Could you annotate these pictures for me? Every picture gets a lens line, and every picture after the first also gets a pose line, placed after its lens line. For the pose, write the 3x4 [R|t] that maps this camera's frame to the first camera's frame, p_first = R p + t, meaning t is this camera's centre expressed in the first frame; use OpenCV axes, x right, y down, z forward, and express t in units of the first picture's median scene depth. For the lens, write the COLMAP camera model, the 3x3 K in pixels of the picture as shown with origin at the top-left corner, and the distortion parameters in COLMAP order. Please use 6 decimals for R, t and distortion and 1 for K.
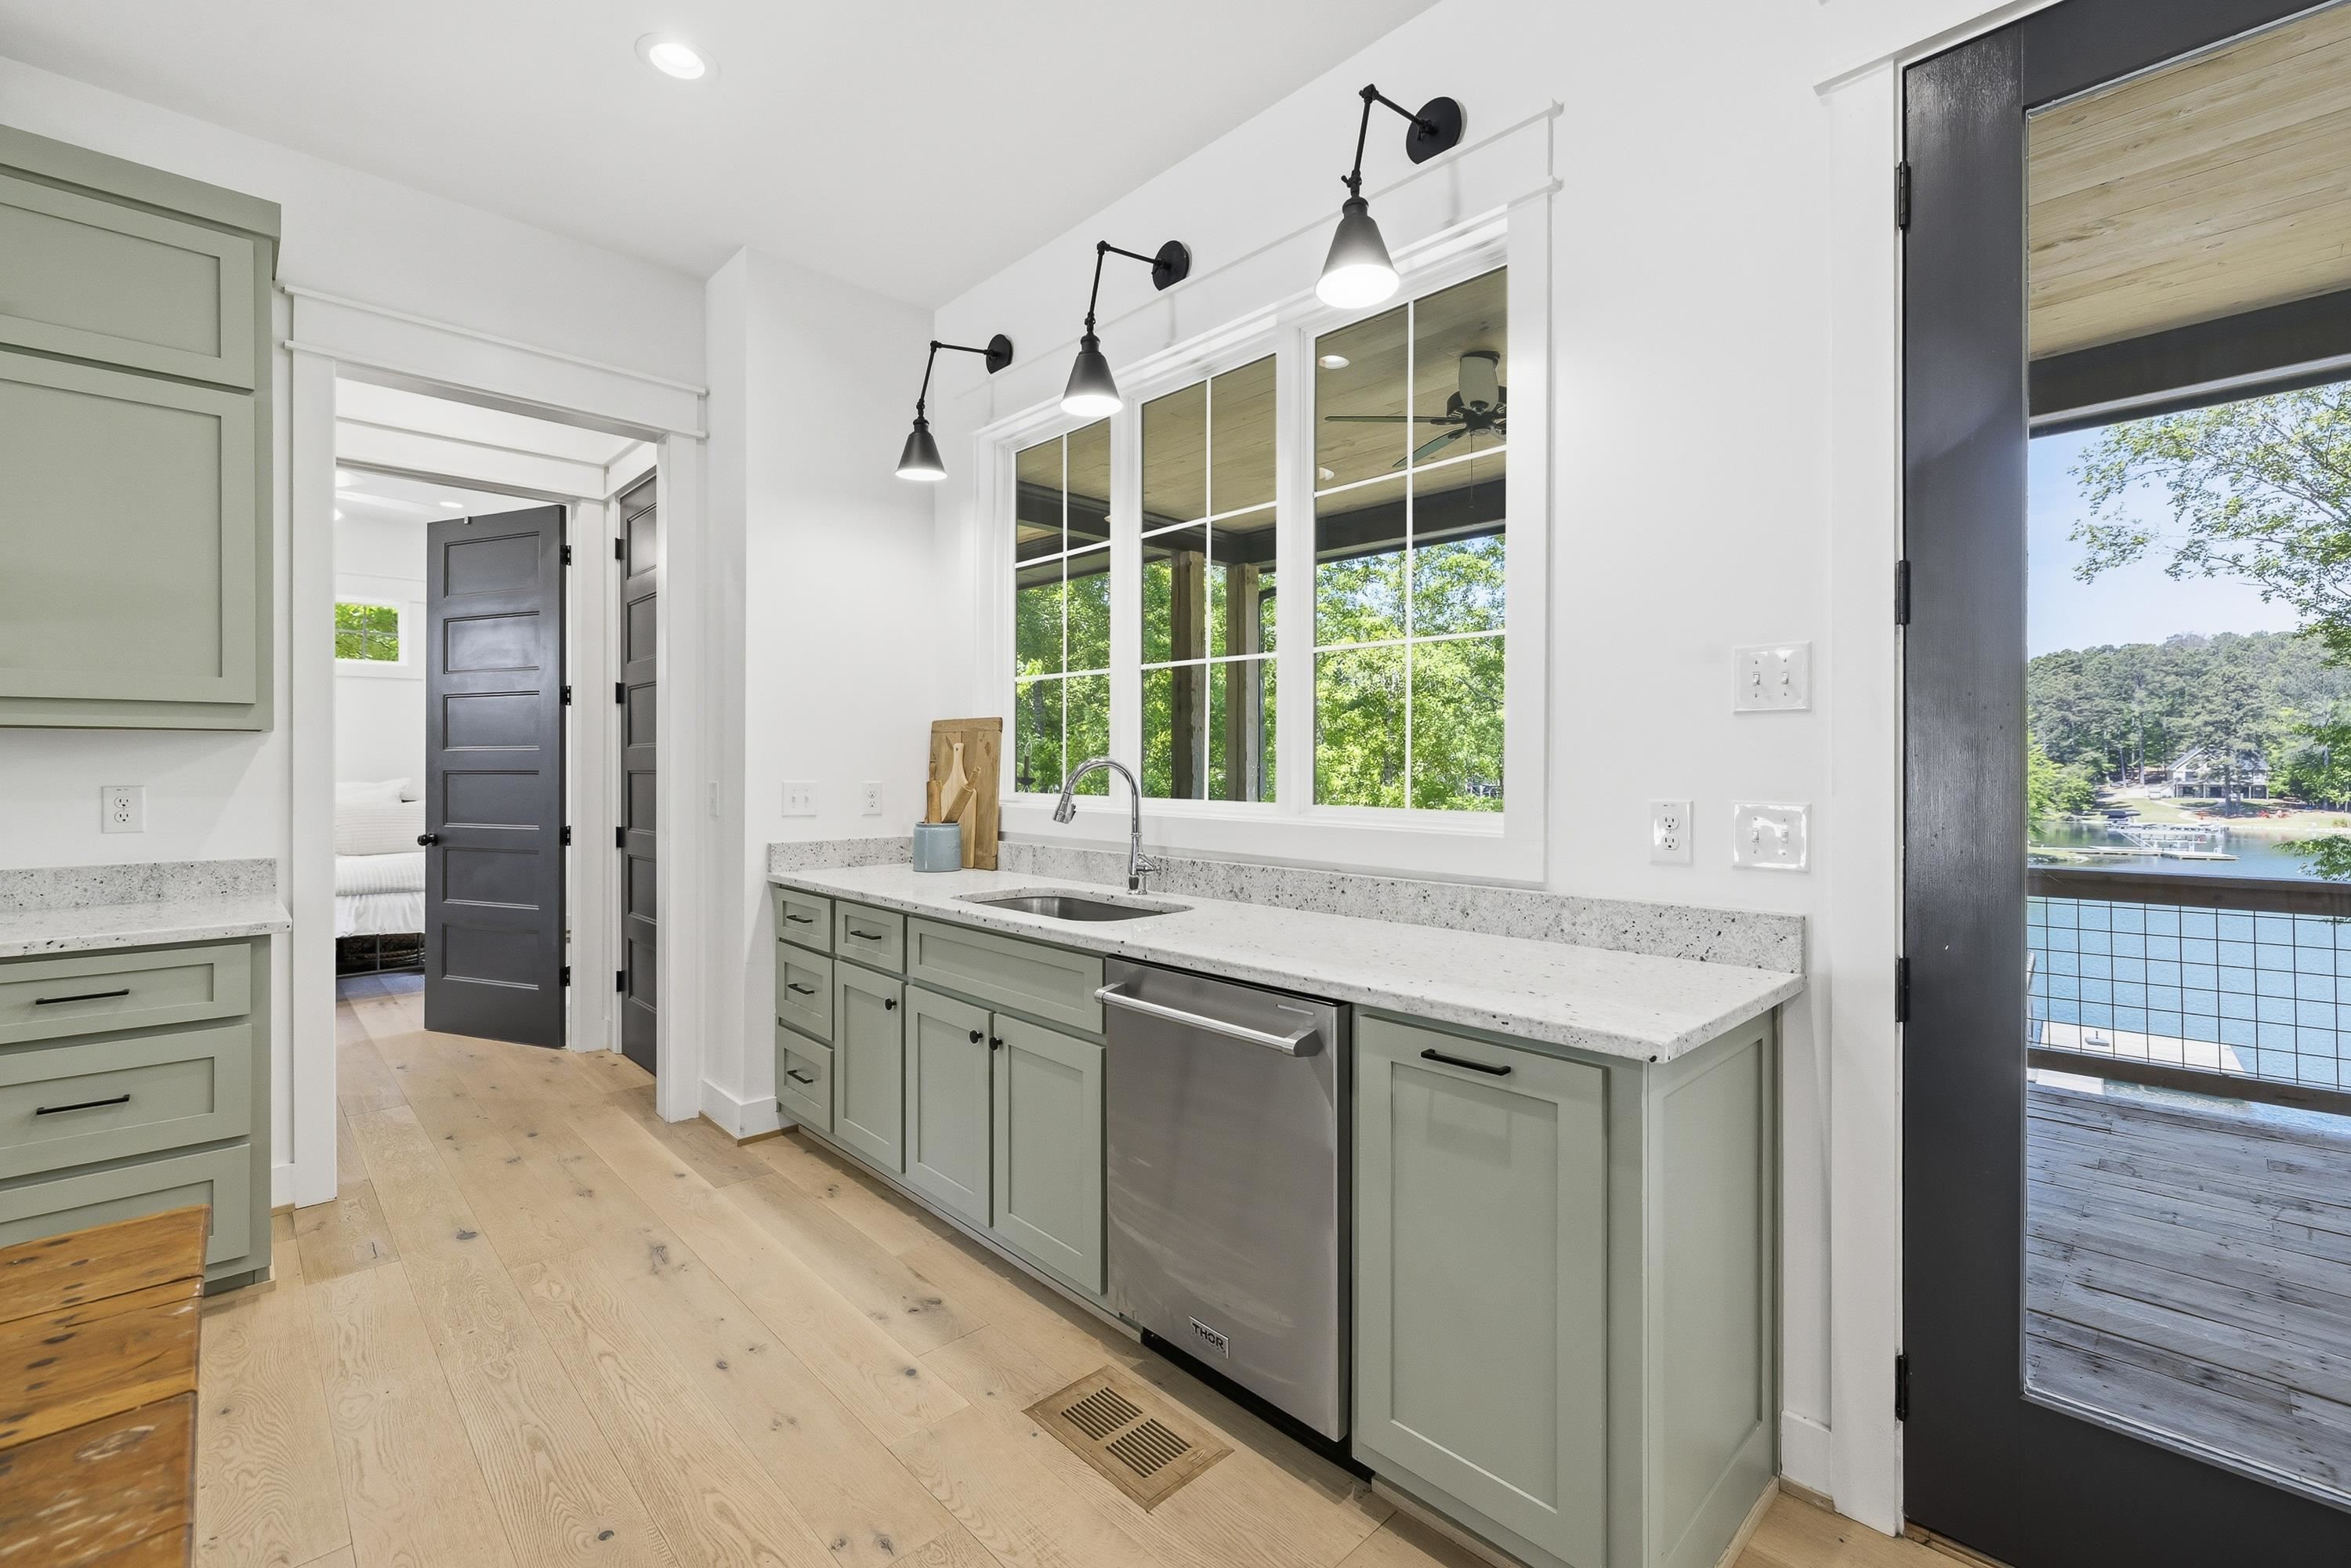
lens RADIAL K [[997.9, 0, 1160.0], [0, 997.9, 768.2], [0, 0, 1]] dist [-0.001148, -0.000308]
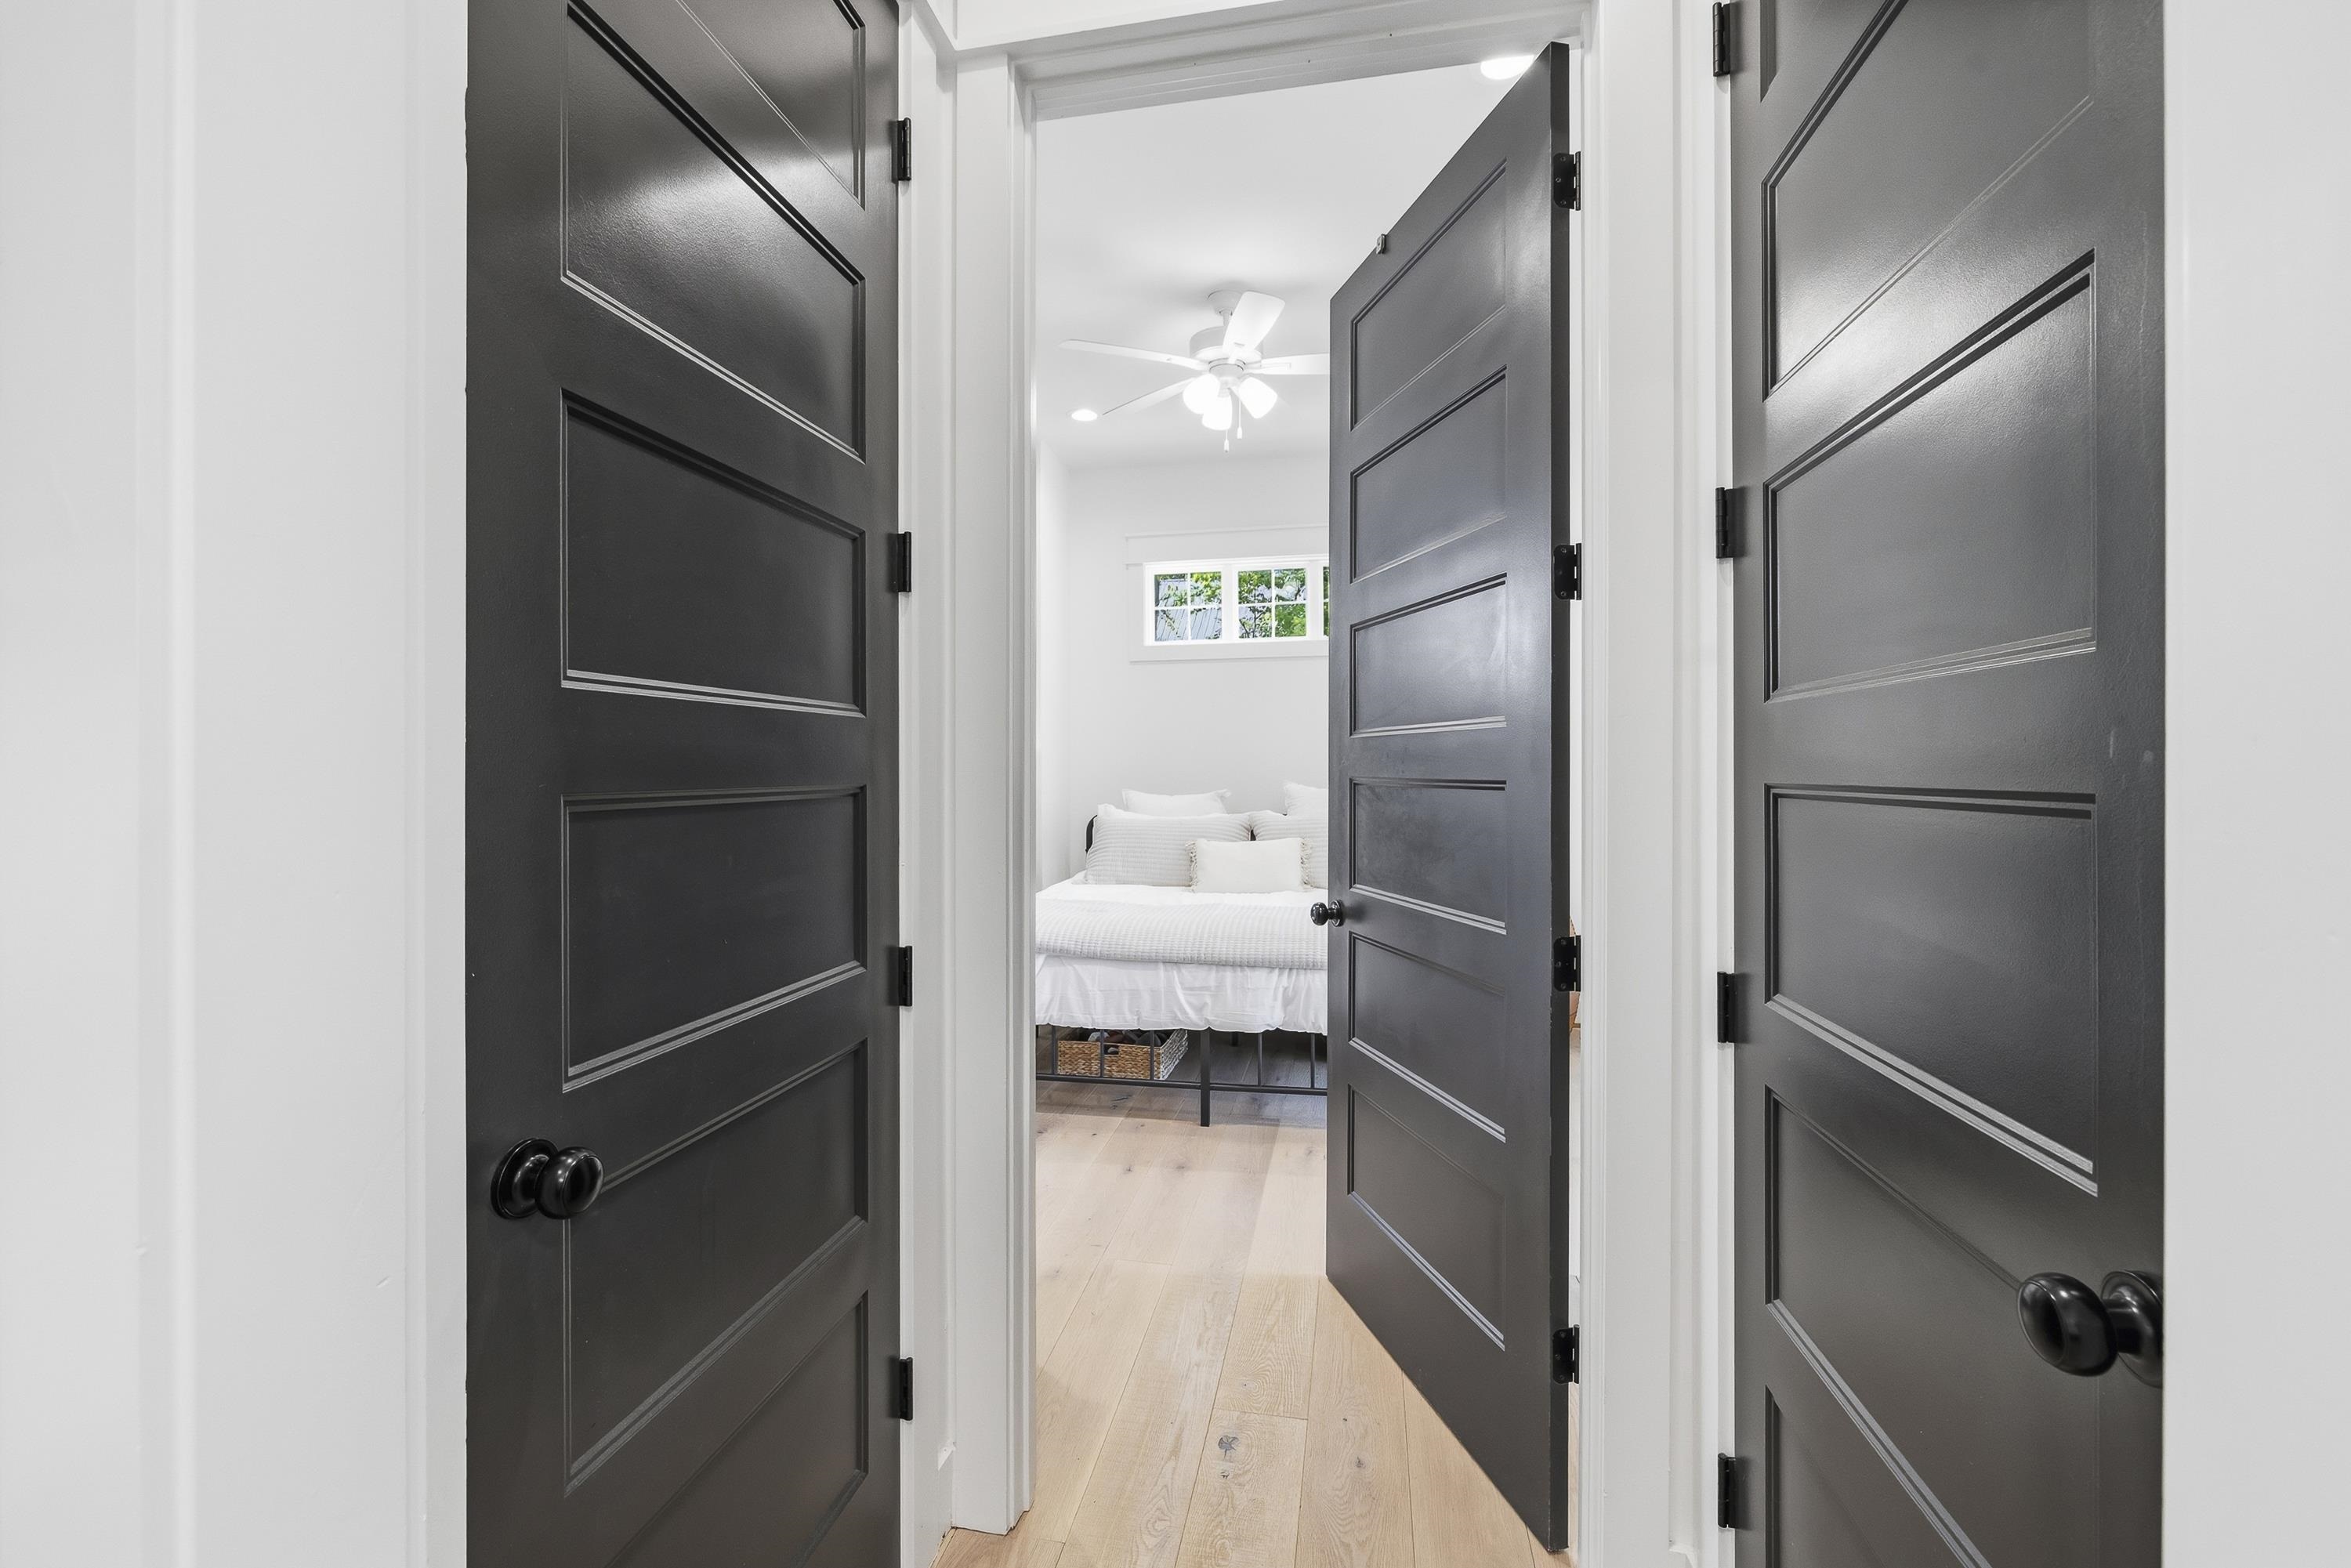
lens RADIAL K [[997.9, 0, 1160.0], [0, 997.9, 768.2], [0, 0, 1]] dist [-0.001148, -0.000308]
pose [[0.571888, -0.002142, -0.820329, -0.491357], [-0.001216, 0.999993, -0.003459, -0.001154], [0.820331, 0.002976, 0.571882, 0.859551]]
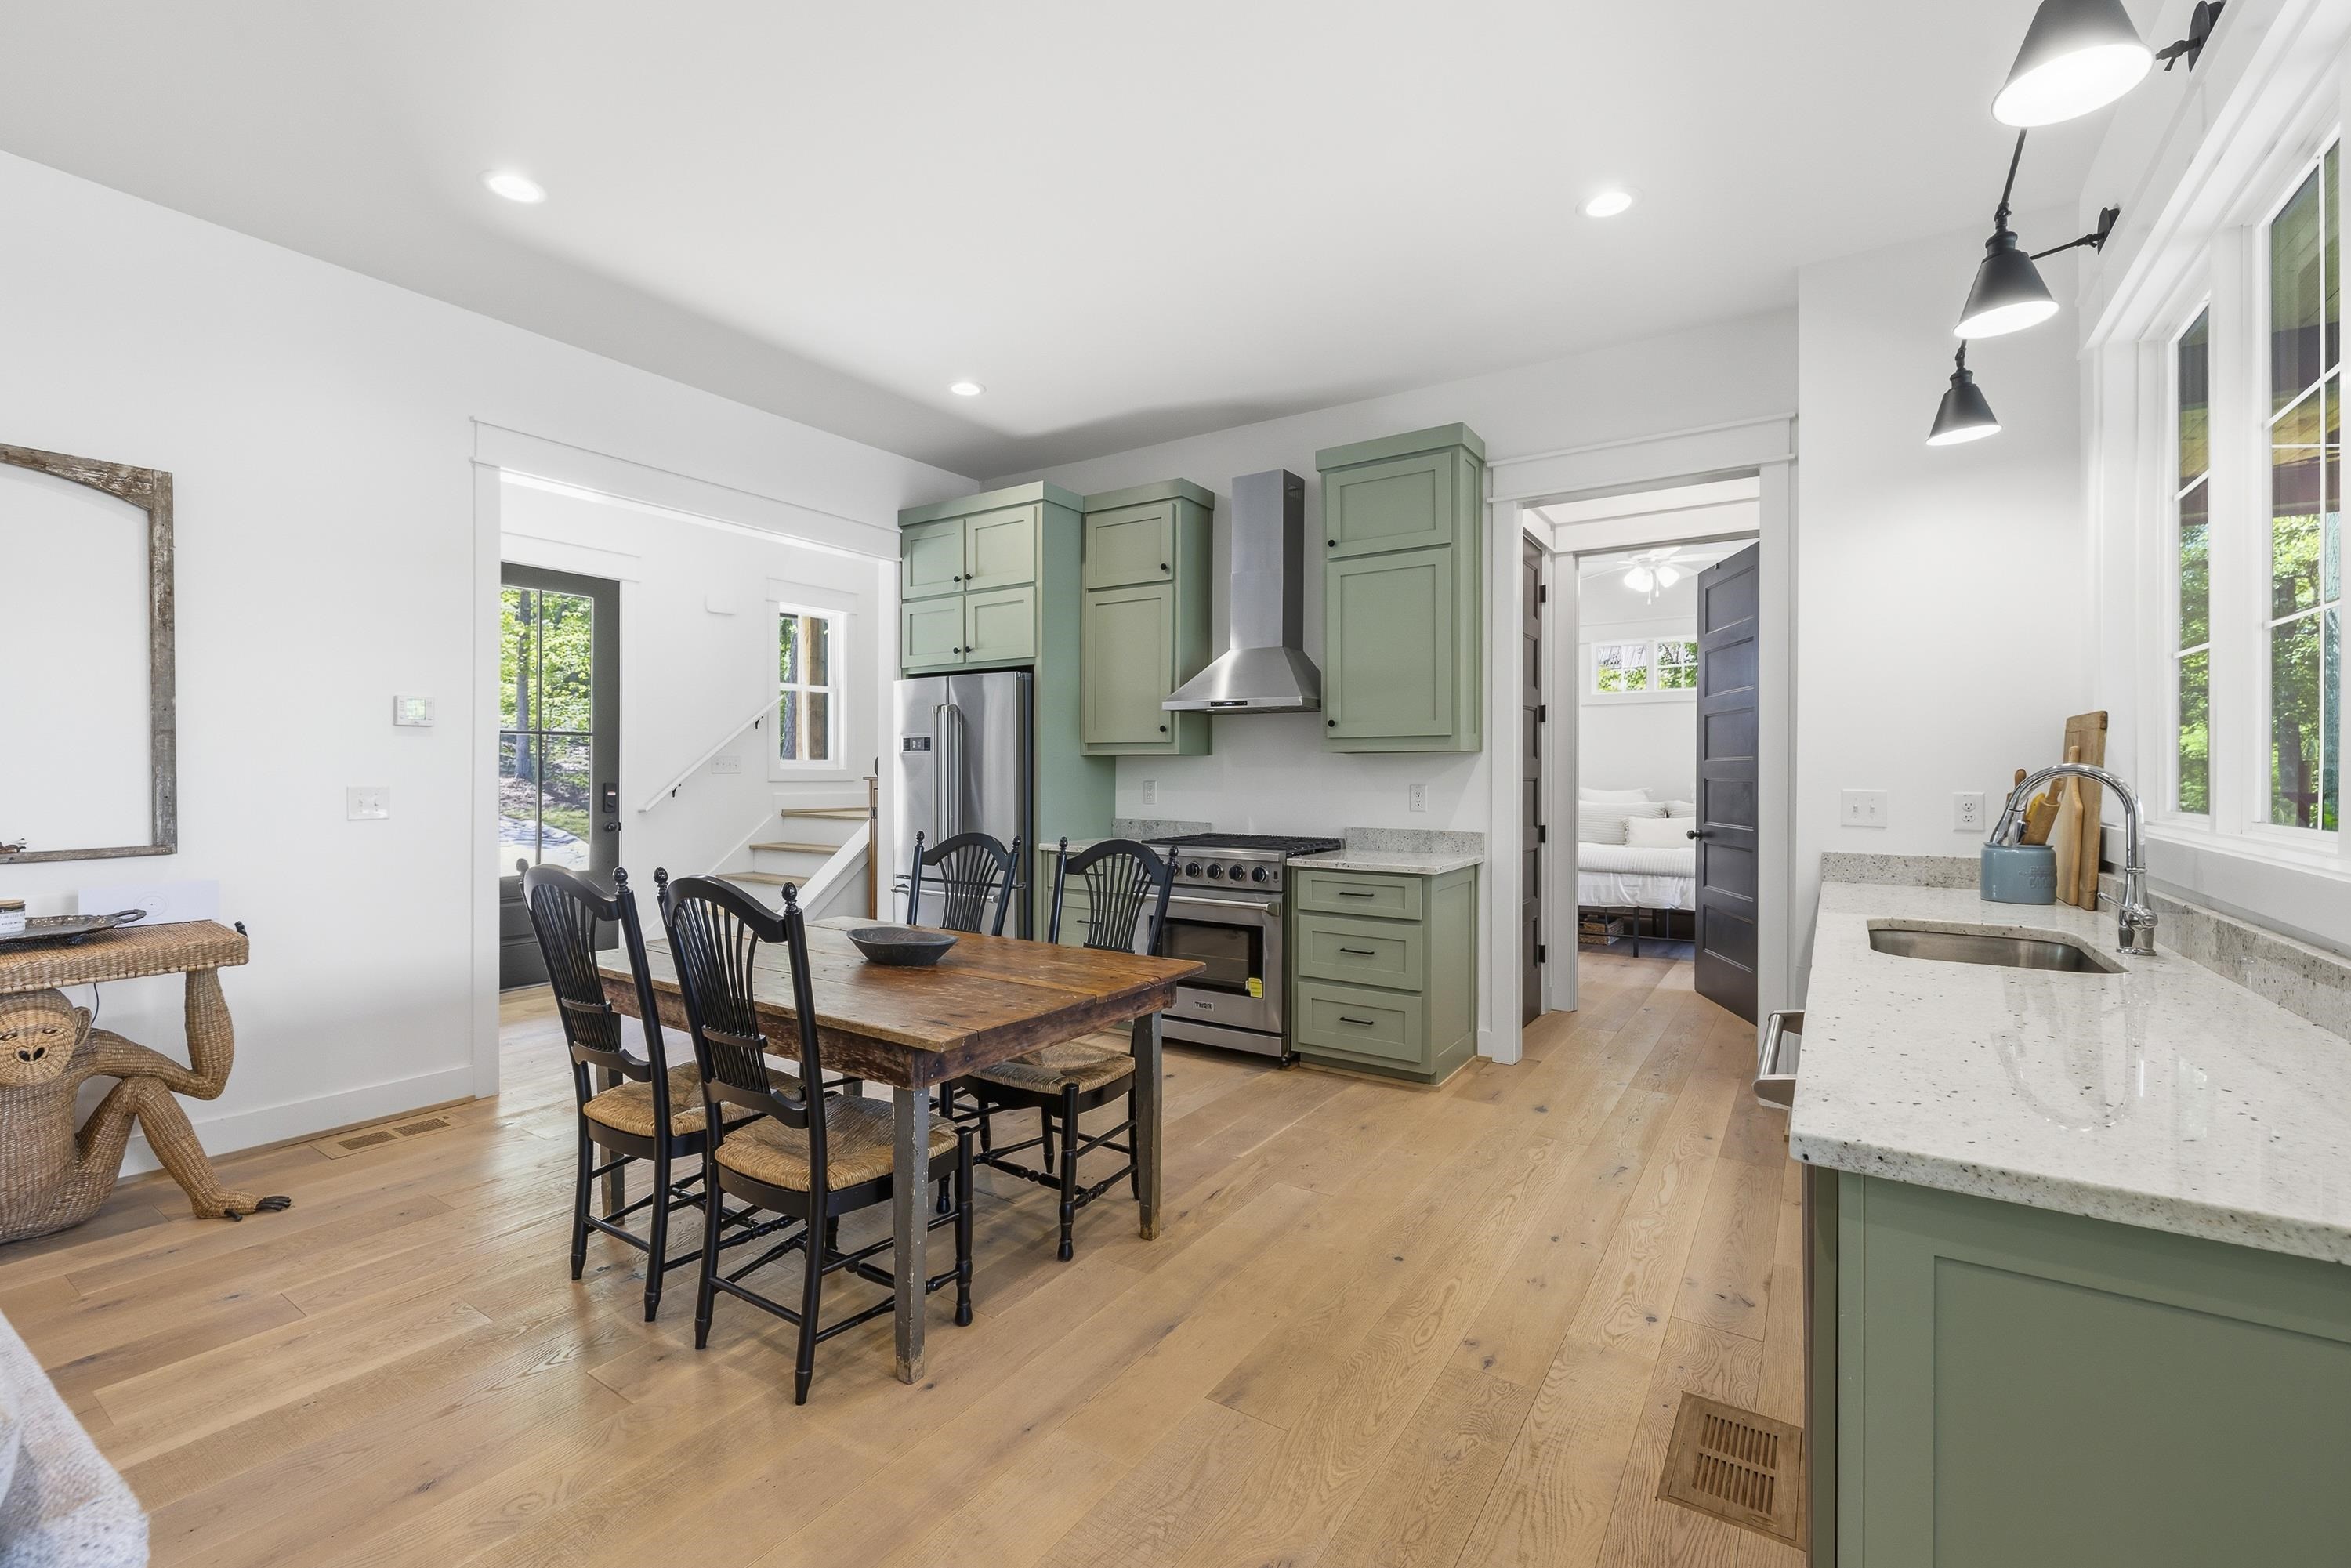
lens RADIAL K [[999.8, 0, 1161.3], [0, 999.8, 776.3], [0, 0, 1]] dist [-0.001877, 0.000136]
pose [[0.217982, 0.002781, -0.975949, 0.423286], [-0.004950, 0.999986, 0.001744, 0.001308], [0.975940, 0.004451, 0.217993, 0.131649]]
